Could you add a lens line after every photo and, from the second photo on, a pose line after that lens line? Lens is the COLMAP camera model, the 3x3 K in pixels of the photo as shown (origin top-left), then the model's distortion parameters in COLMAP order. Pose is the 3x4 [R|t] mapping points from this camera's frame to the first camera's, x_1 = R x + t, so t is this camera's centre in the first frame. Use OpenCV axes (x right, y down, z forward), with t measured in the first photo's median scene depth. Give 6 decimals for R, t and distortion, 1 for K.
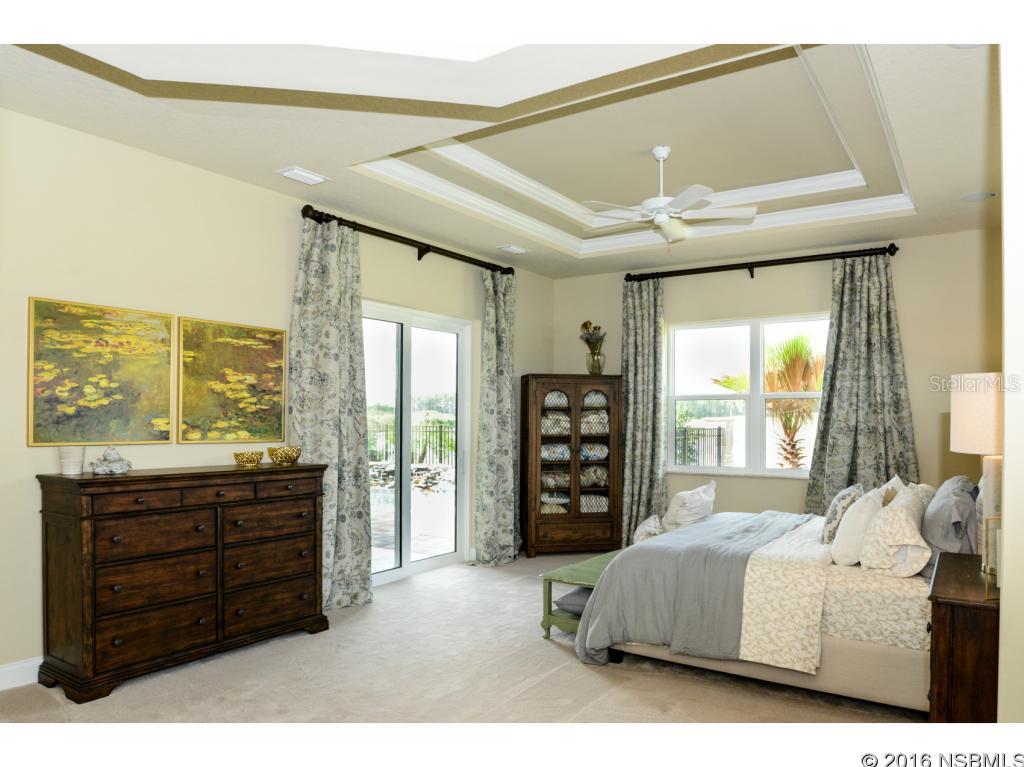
lens RADIAL K [[680.3, 0, 512.8], [0, 680.3, 393.5], [0, 0, 1]] dist [-0.029969, -0.001018]
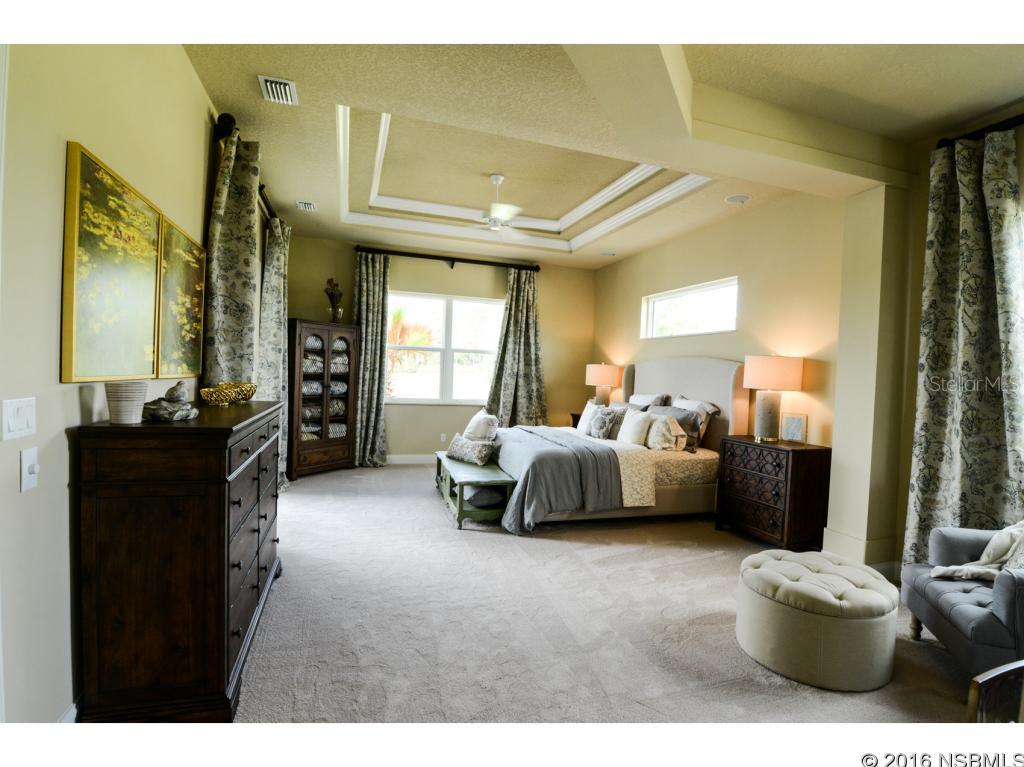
lens RADIAL K [[515.6, 0, 514.0], [0, 515.6, 376.3], [0, 0, 1]] dist [-0.050405, 0.006615]
pose [[0.628707, 0.018019, 0.777434, -0.399828], [-0.068275, 0.997150, 0.032102, 0.014695], [-0.774639, -0.073262, 0.628145, 0.184860]]
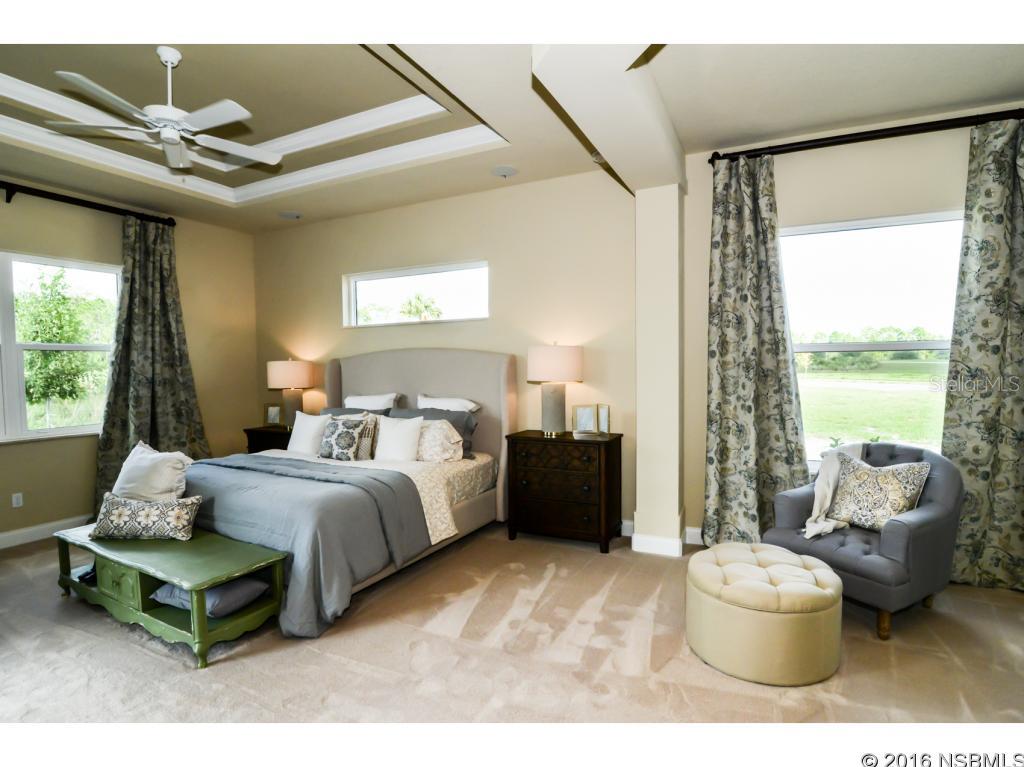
lens RADIAL K [[515.6, 0, 510.5], [0, 515.6, 387.7], [0, 0, 1]] dist [-0.050405, 0.006615]
pose [[-0.124986, -0.035720, 0.991515, -0.309437], [-0.026509, 0.999115, 0.032652, 0.019019], [-0.991804, -0.022203, -0.125823, 0.451791]]
